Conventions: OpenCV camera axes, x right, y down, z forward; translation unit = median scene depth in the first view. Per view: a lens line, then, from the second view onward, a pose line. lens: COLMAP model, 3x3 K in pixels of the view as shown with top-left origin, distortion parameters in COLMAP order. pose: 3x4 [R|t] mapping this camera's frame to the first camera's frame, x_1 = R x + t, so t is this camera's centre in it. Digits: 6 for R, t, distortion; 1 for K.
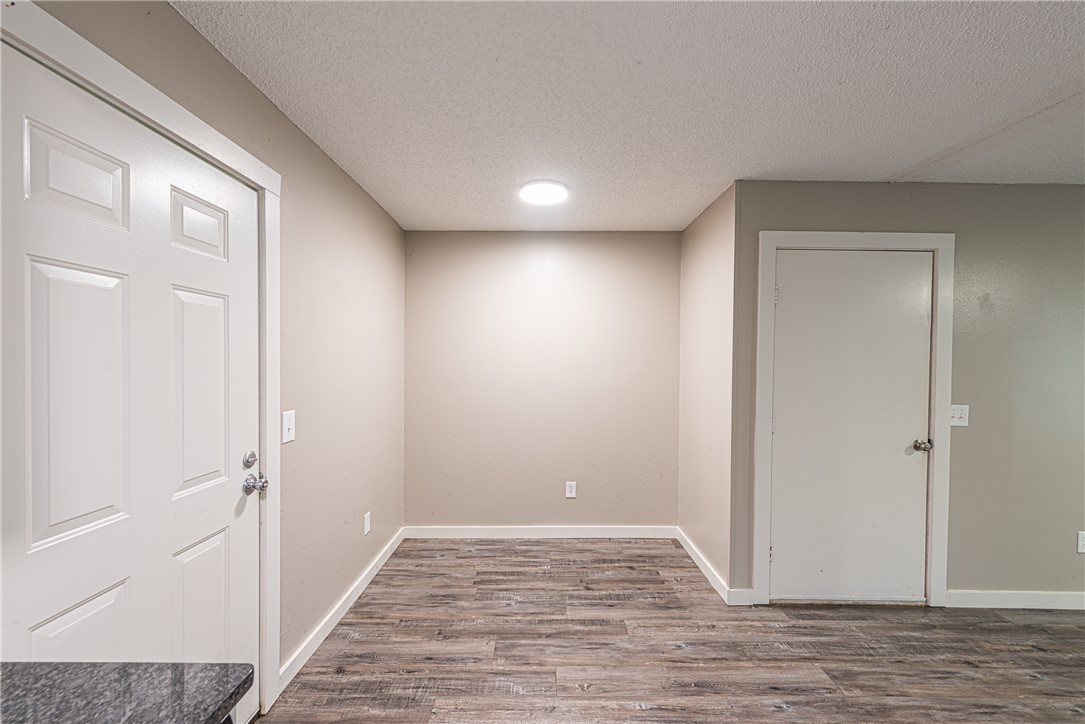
lens RADIAL K [[425.2, 0, 550.1], [0, 425.2, 366.1], [0, 0, 1]] dist [0.007780, -0.001643]
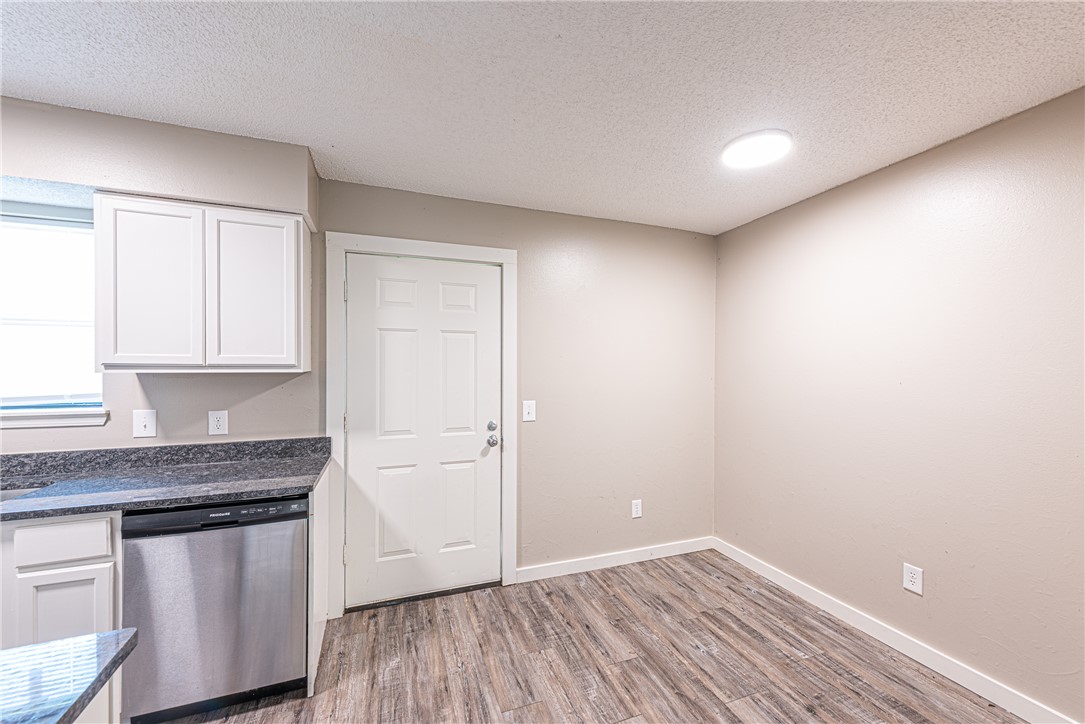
lens RADIAL K [[425.2, 0, 539.8], [0, 425.2, 365.6], [0, 0, 1]] dist [0.007780, -0.001643]
pose [[0.336052, -0.005872, -0.941825, 0.669951], [-0.010512, 0.999895, -0.009985, -0.004063], [0.941785, 0.013256, 0.335955, 0.428556]]
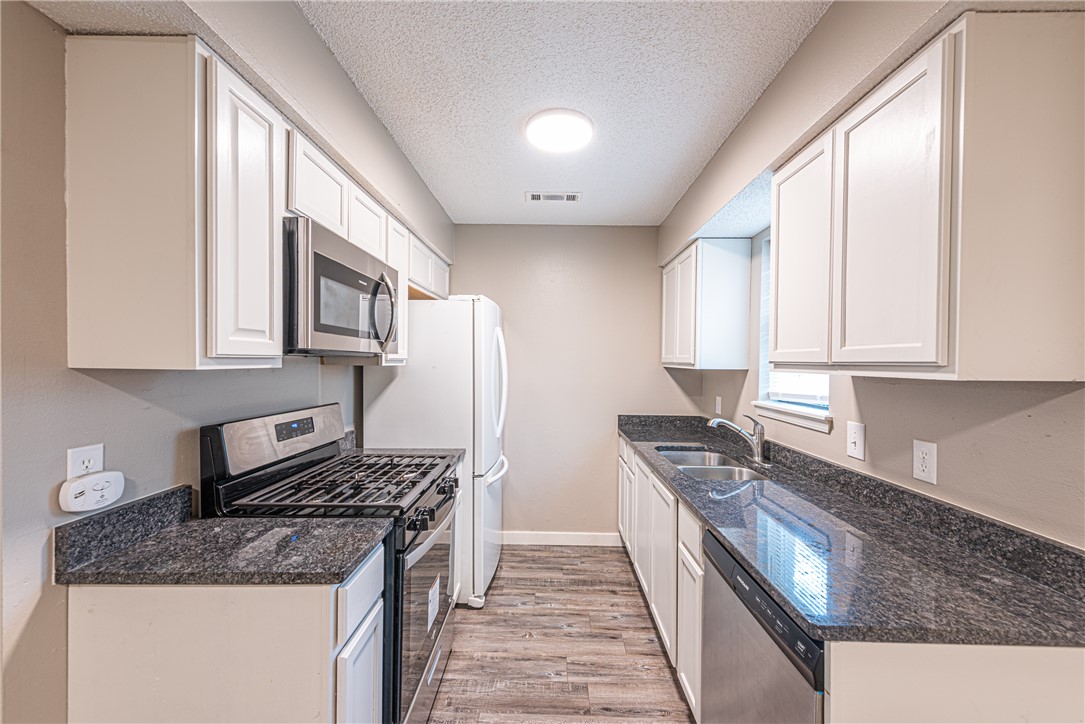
lens RADIAL K [[425.2, 0, 549.7], [0, 425.2, 365.6], [0, 0, 1]] dist [0.007780, -0.001643]
pose [[-0.999595, -0.022453, 0.017486, 0.032729], [-0.022101, 0.999554, 0.020064, -0.006540], [-0.017928, 0.019670, -0.999646, 0.648964]]
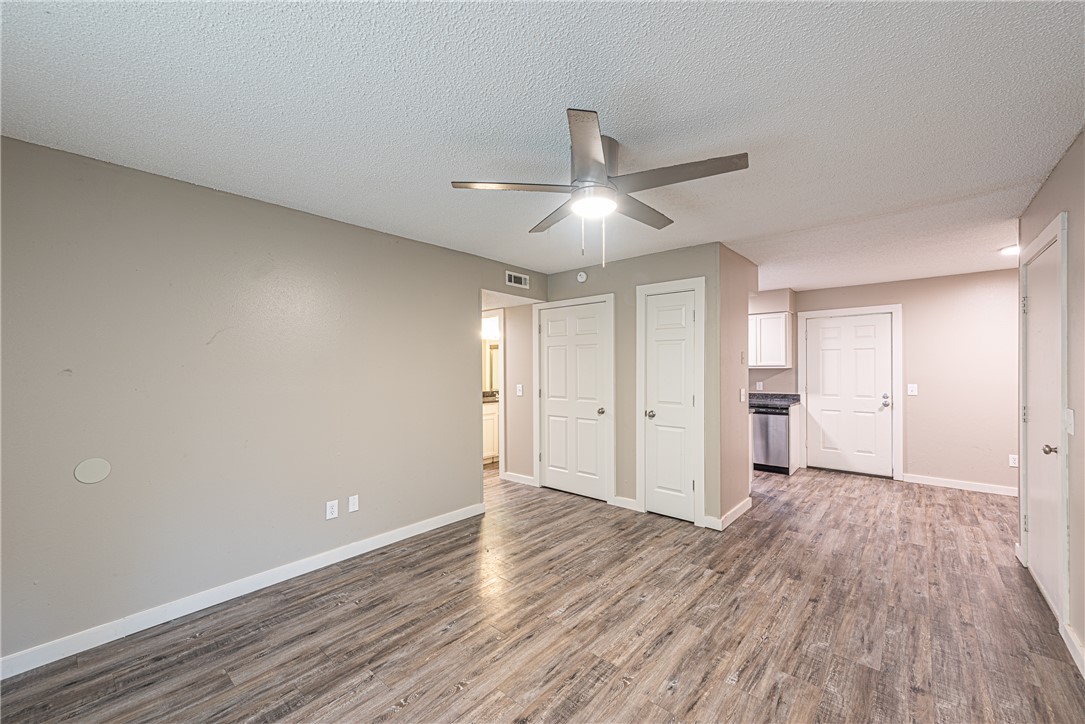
lens RADIAL K [[425.2, 0, 551.4], [0, 425.2, 366.3], [0, 0, 1]] dist [0.007780, -0.001643]
pose [[-0.653543, -0.011451, -0.756803, 2.459103], [-0.011534, 0.999920, -0.005170, 0.024931], [0.756802, 0.005350, -0.653623, 0.845366]]
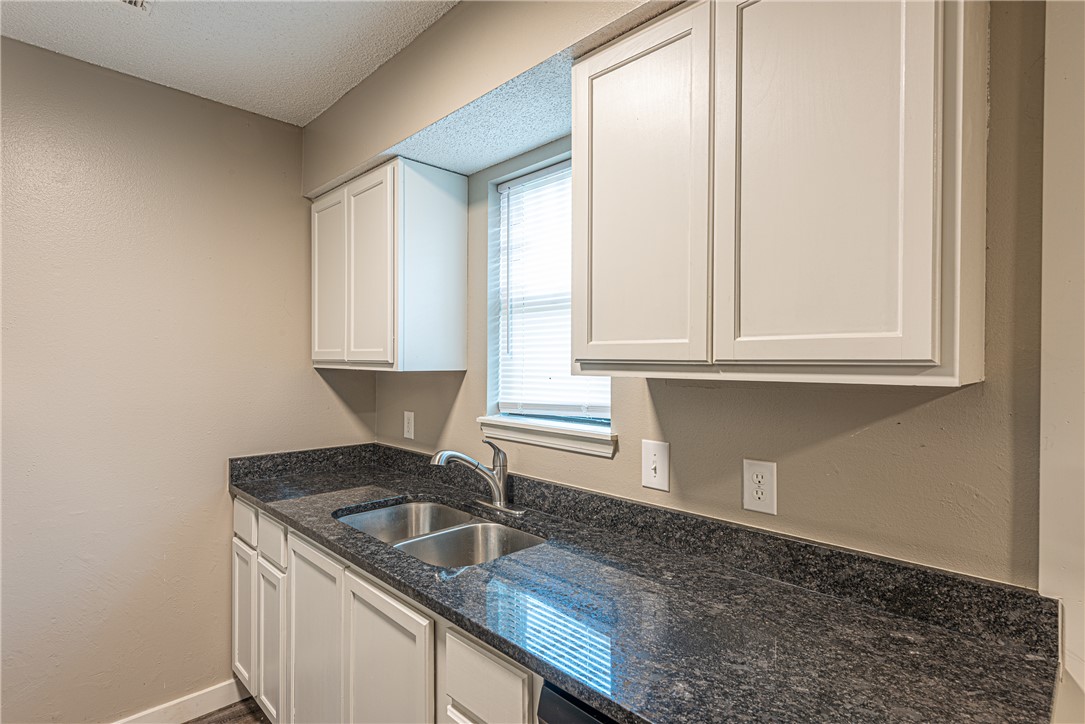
lens RADIAL K [[541.6, 0, 550.2], [0, 541.6, 363.0], [0, 0, 1]] dist [0.009017, -0.003754]
pose [[-0.717938, -0.012392, -0.695997, 0.090697], [-0.020481, 0.999785, 0.003327, -0.004339], [0.695806, 0.016643, -0.718037, 0.327878]]
